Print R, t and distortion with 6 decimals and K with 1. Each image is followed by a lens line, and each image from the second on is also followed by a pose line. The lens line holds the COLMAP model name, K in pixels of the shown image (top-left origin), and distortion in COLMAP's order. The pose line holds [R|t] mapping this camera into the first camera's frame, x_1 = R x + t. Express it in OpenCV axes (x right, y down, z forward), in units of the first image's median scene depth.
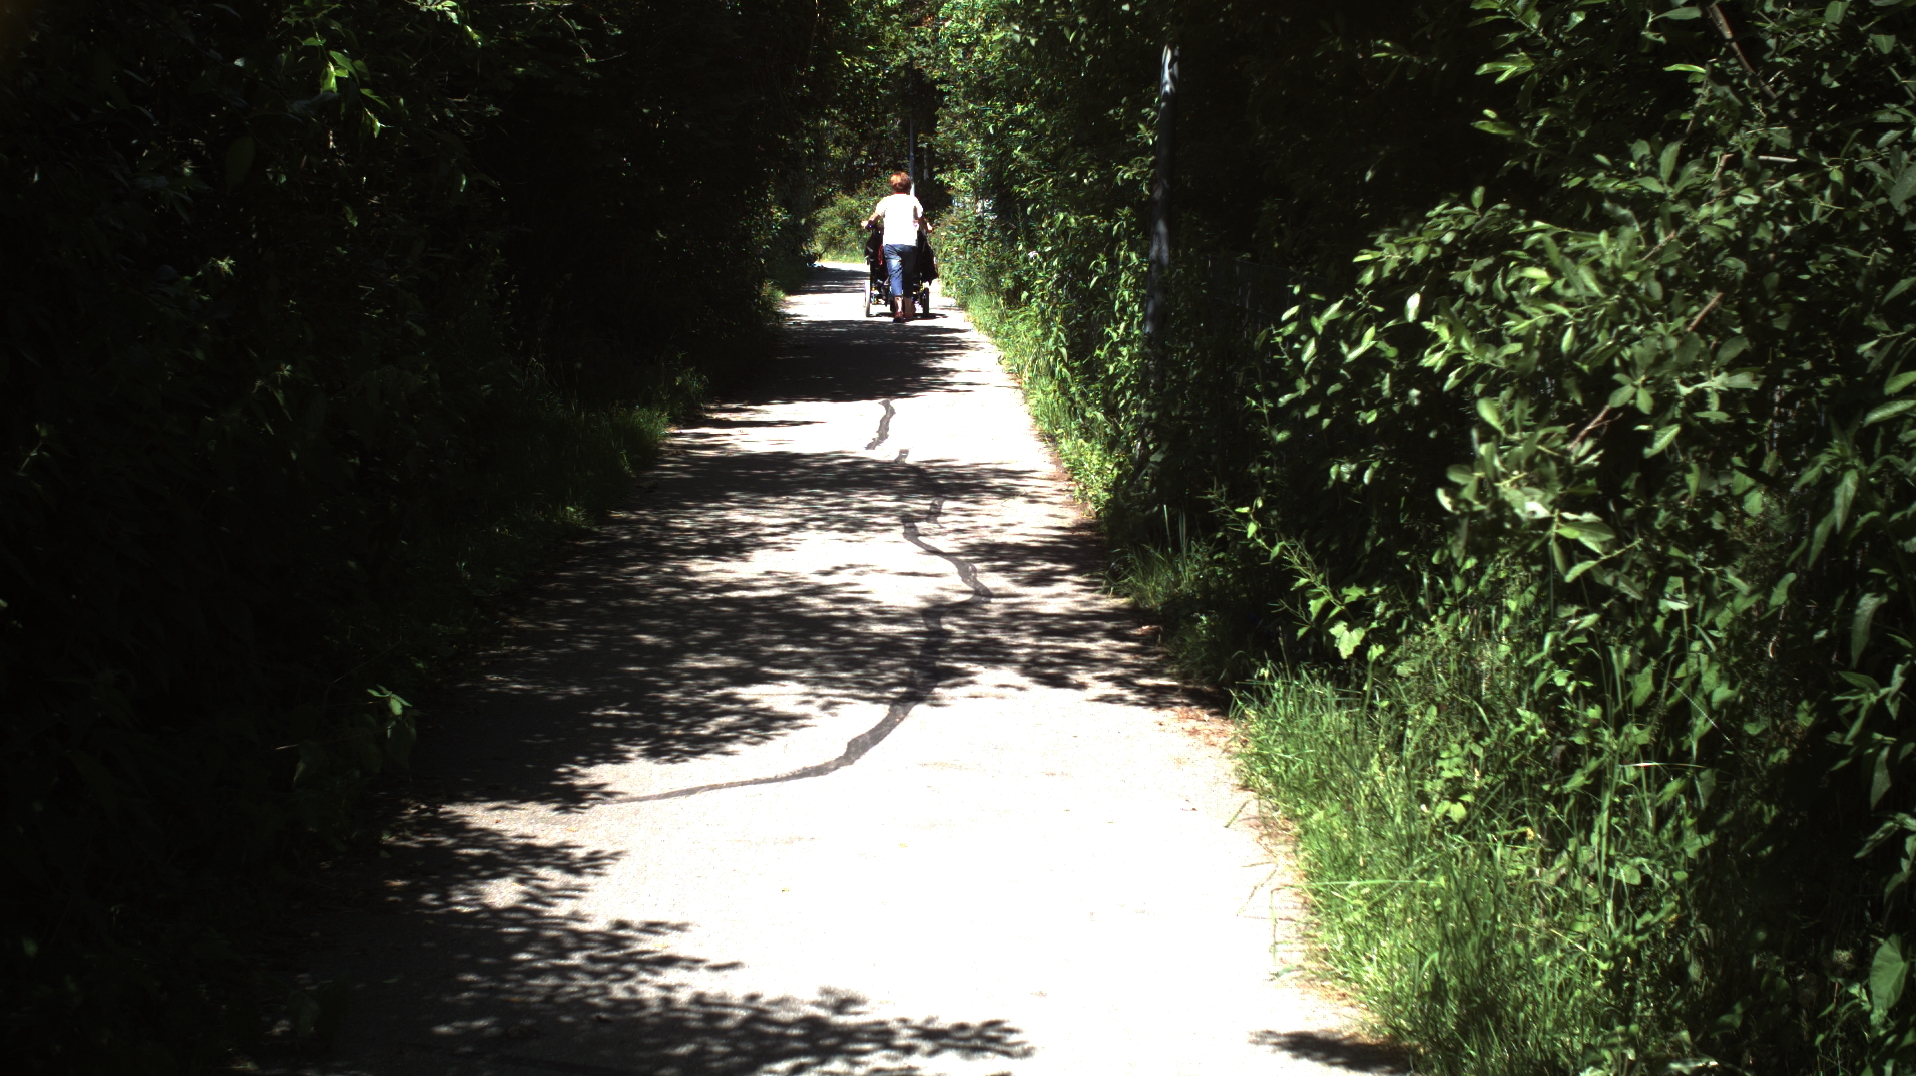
lens RADIAL K [[2694.4, 0, 958.0], [0, 2694.4, 538.0], [0, 0, 1]] dist [-0.181508, 0.095853]
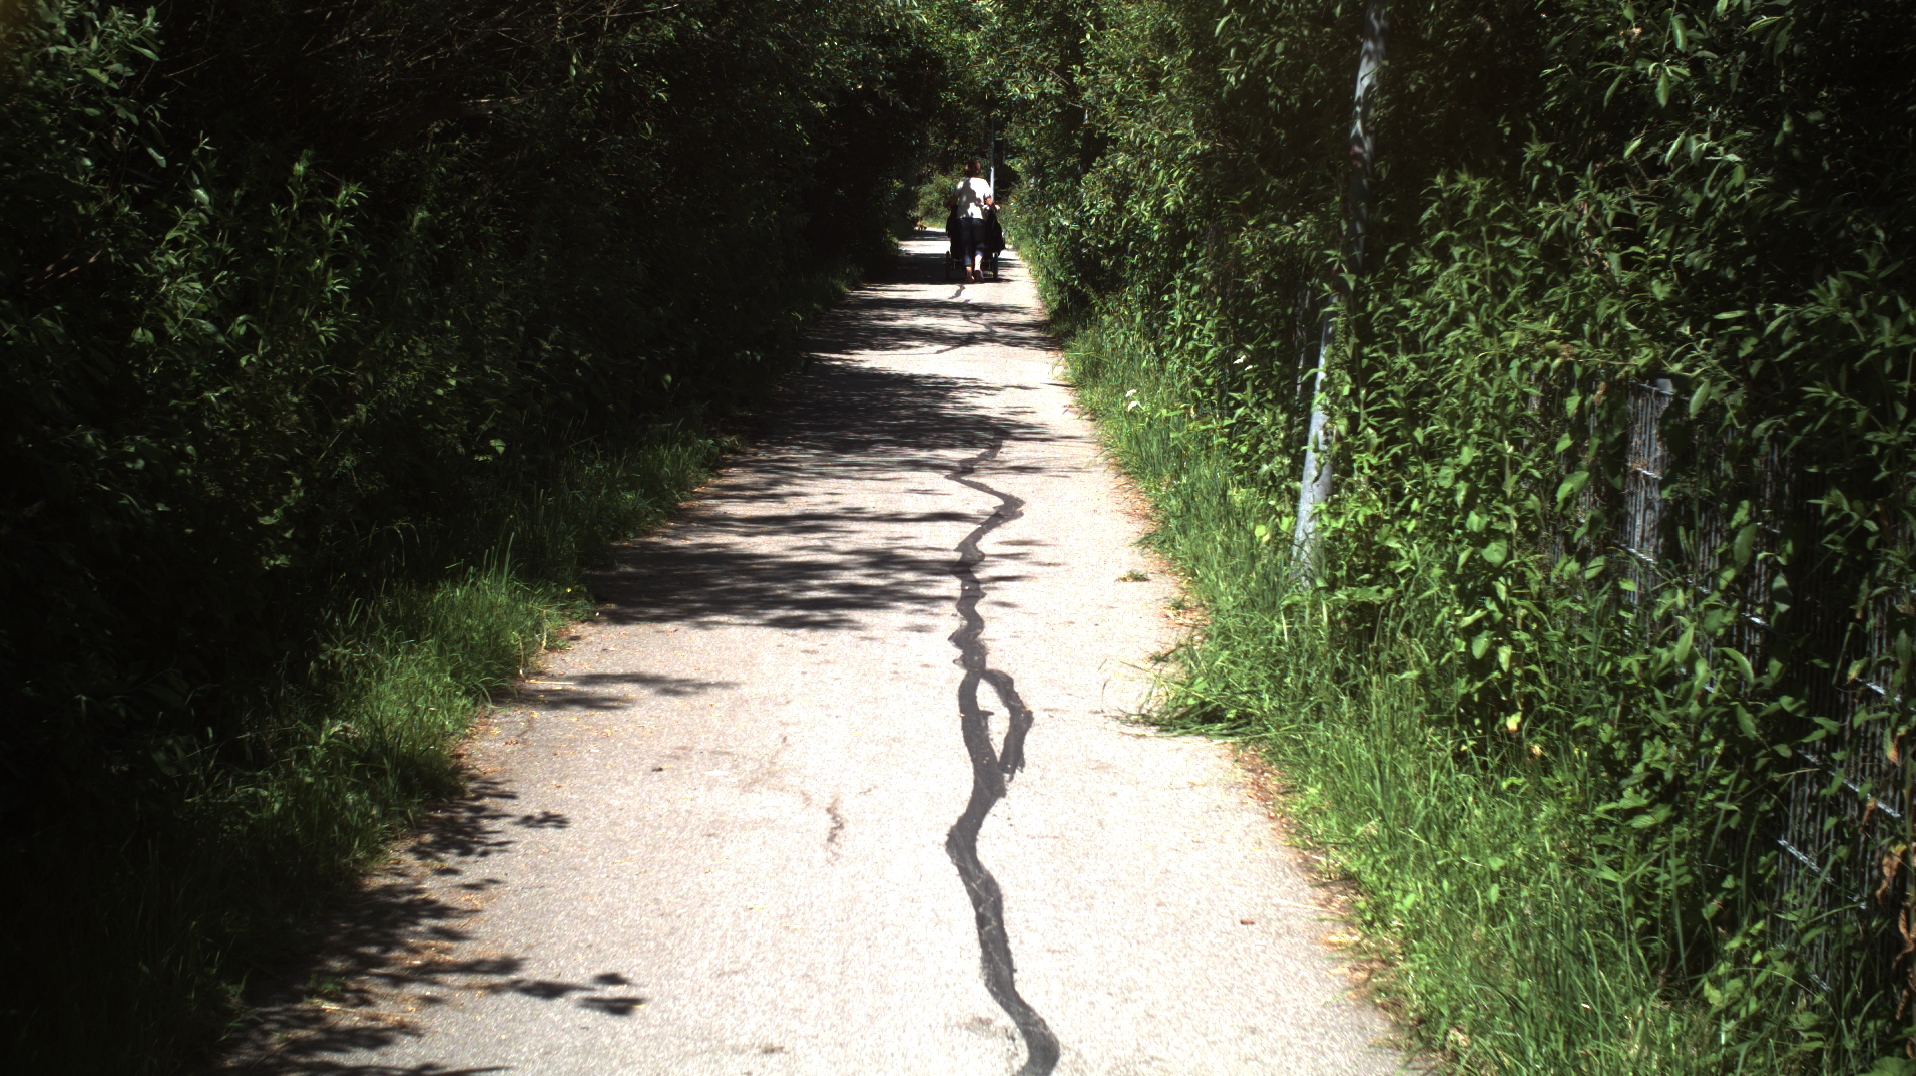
lens RADIAL K [[2694.4, 0, 958.0], [0, 2694.4, 538.0], [0, 0, 1]] dist [-0.181508, 0.095853]
pose [[0.999186, 0.023934, -0.032462, 0.051027], [-0.023759, 0.999701, 0.005768, 0.162427], [0.032590, -0.004992, 0.999456, -1.205332]]
